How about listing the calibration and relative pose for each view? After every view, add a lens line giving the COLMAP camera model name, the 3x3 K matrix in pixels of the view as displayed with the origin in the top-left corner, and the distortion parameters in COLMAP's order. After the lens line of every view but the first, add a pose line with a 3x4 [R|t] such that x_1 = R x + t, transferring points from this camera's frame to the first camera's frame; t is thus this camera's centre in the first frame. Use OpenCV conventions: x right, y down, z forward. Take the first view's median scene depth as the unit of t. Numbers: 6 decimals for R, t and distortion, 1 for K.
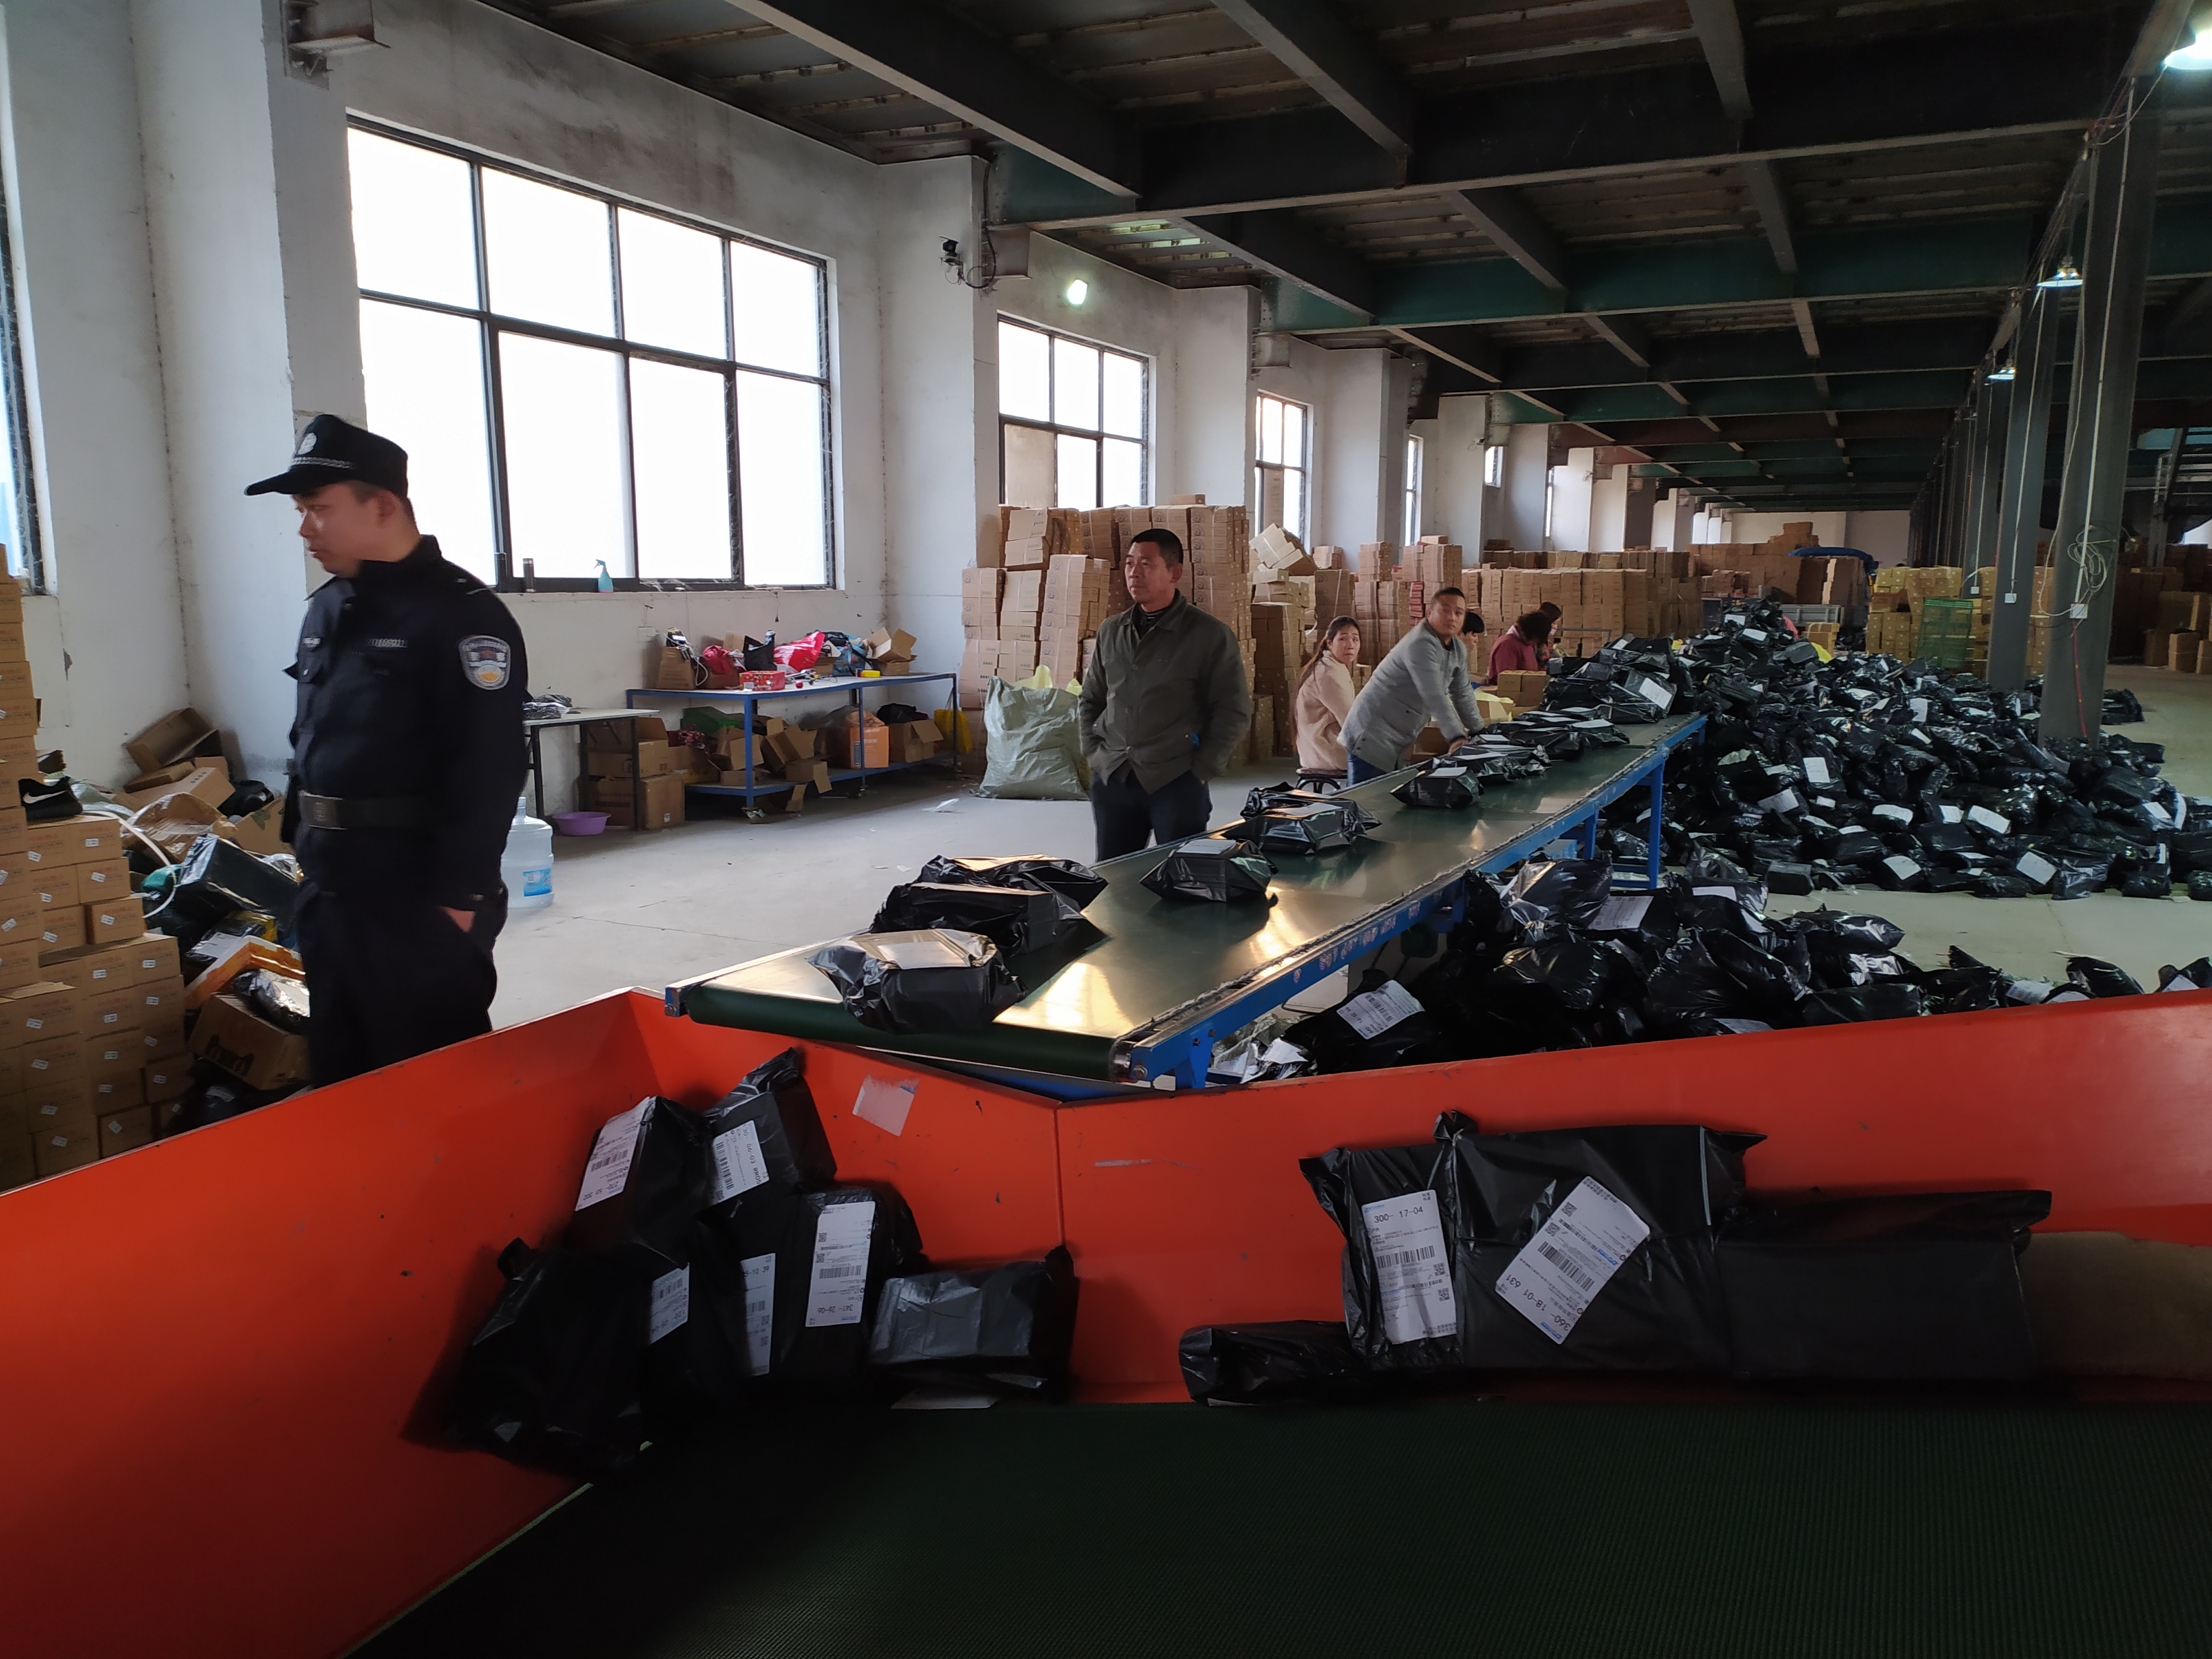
lens RADIAL K [[1702.5, 0, 1104.9], [0, 1702.5, 831.2], [0, 0, 1]] dist [0.040924, 0.000919]
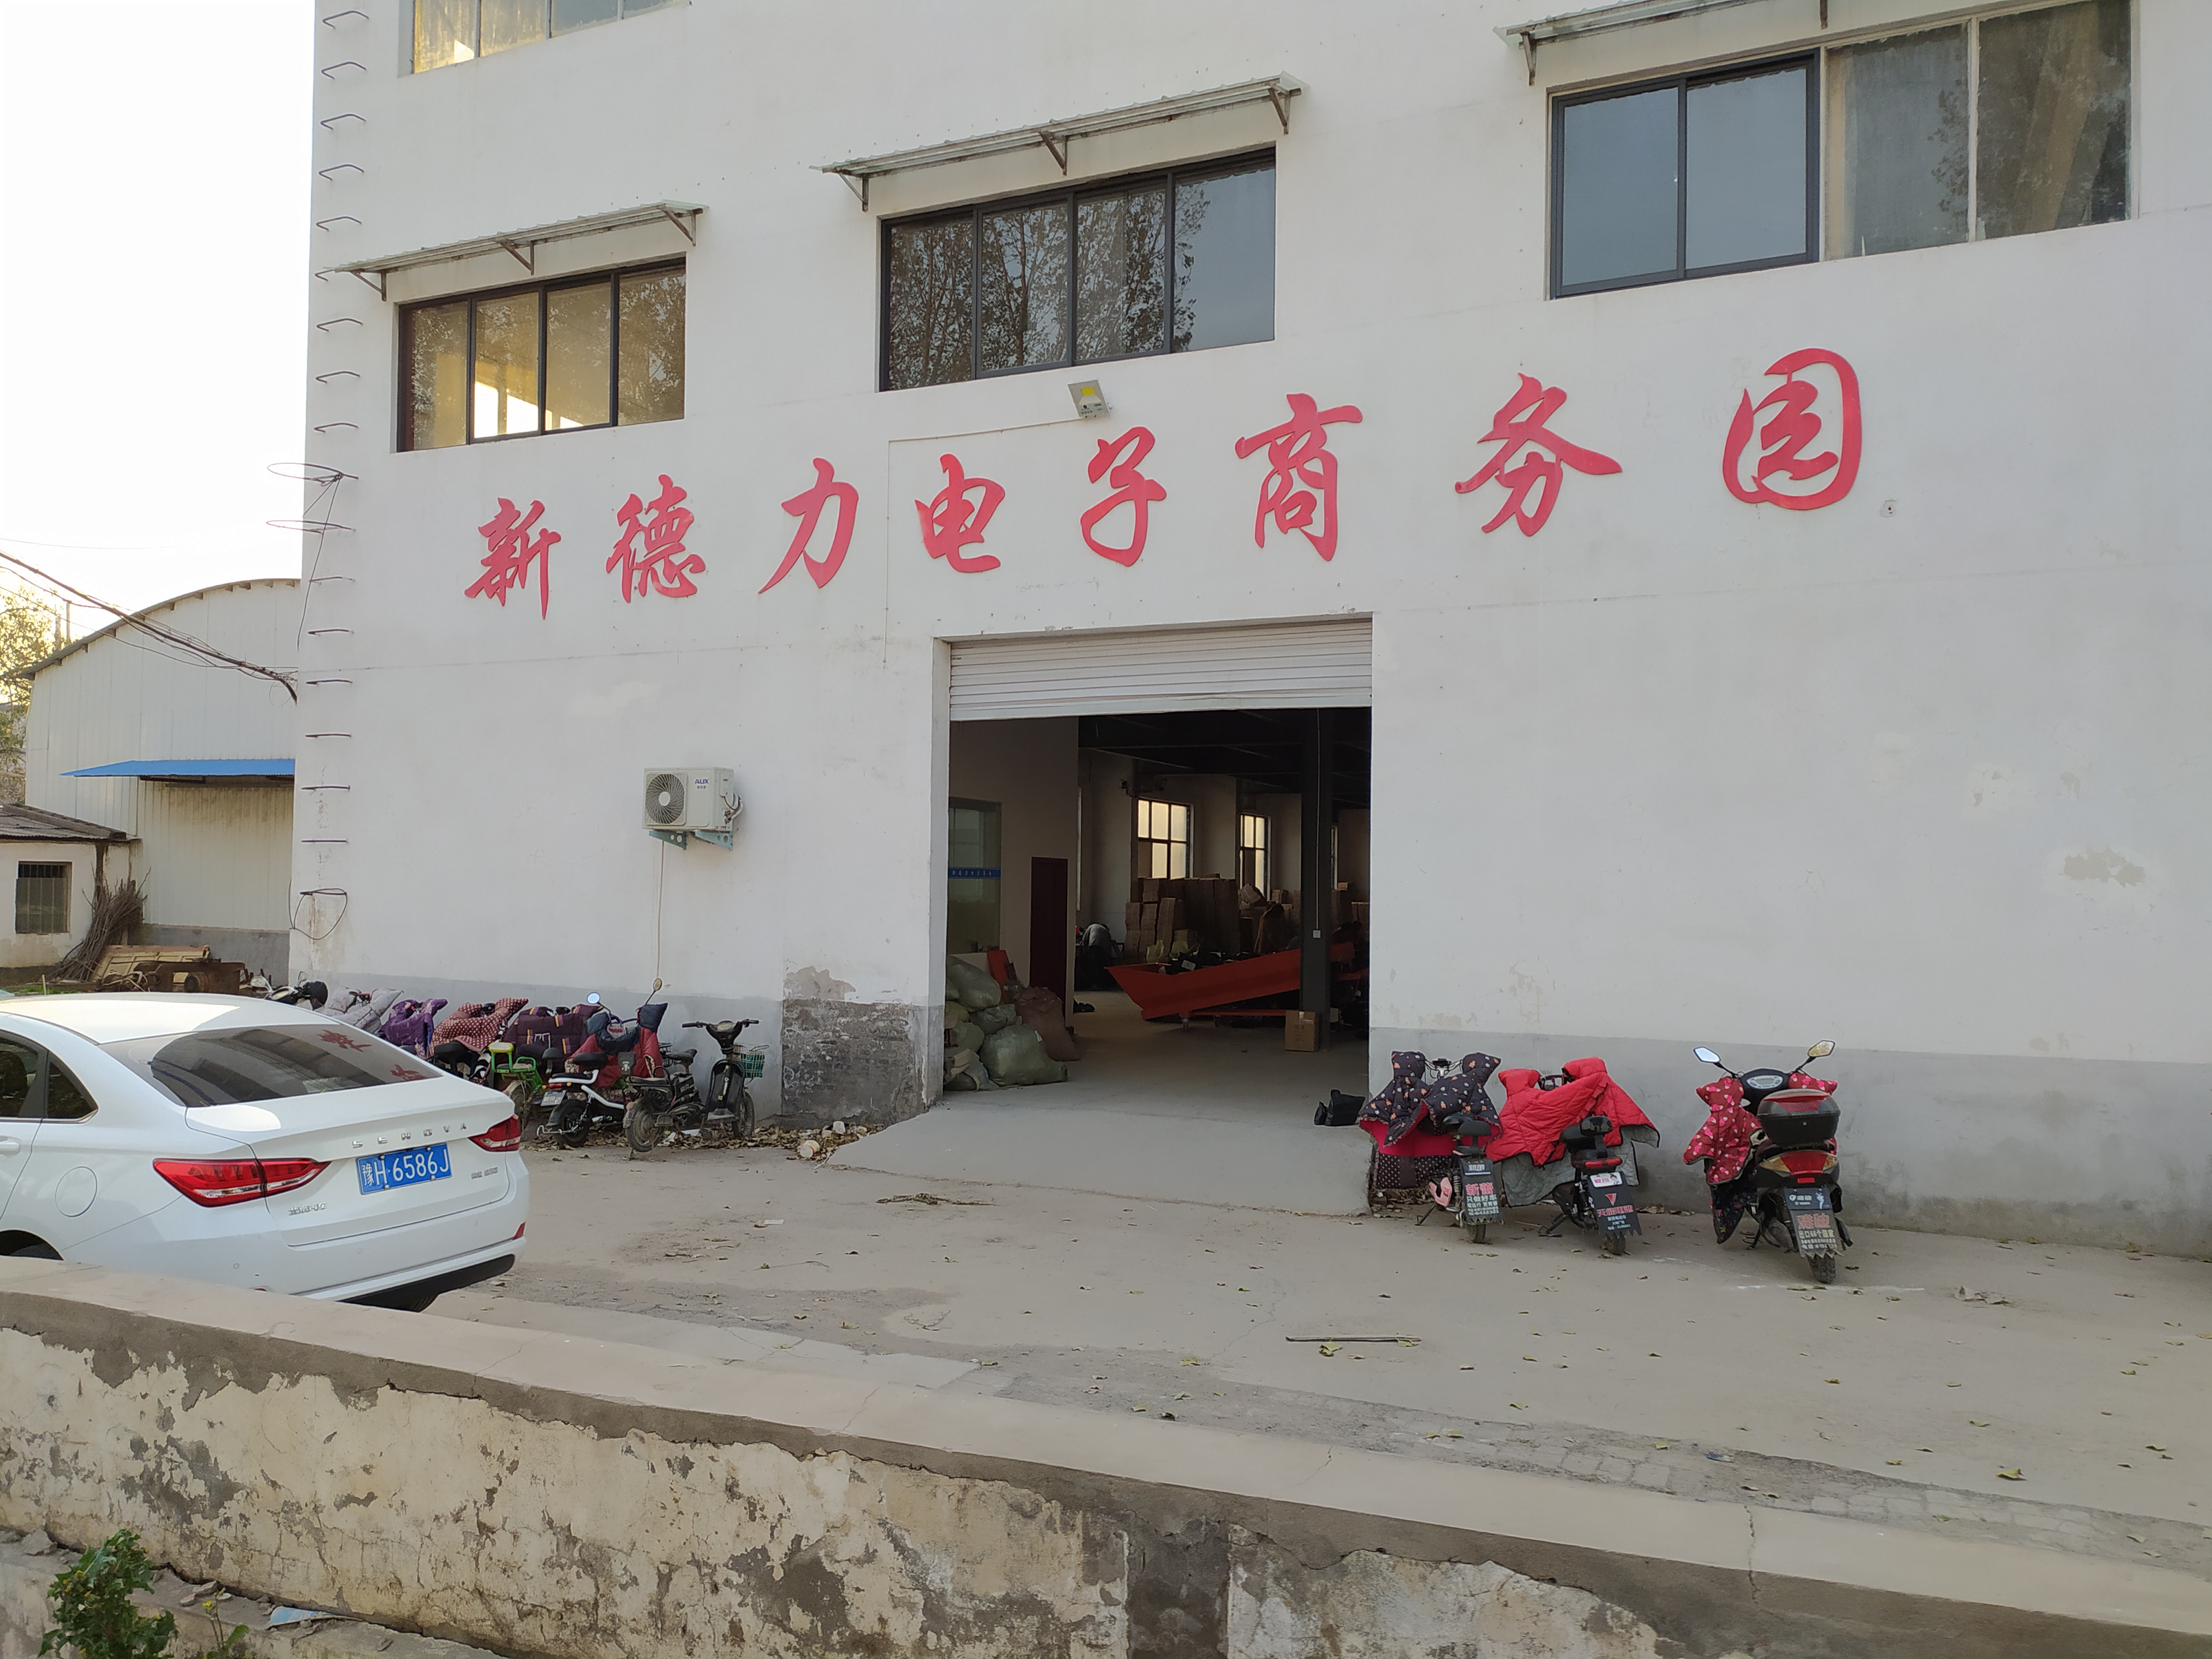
lens RADIAL K [[1702.5, 0, 1104.4], [0, 1702.5, 827.6], [0, 0, 1]] dist [0.040924, 0.000919]
pose [[0.999924, 0.011267, 0.005068, -0.094307], [-0.010101, 0.981772, -0.189796, 0.161366], [-0.007114, 0.189730, 0.981810, -1.117132]]
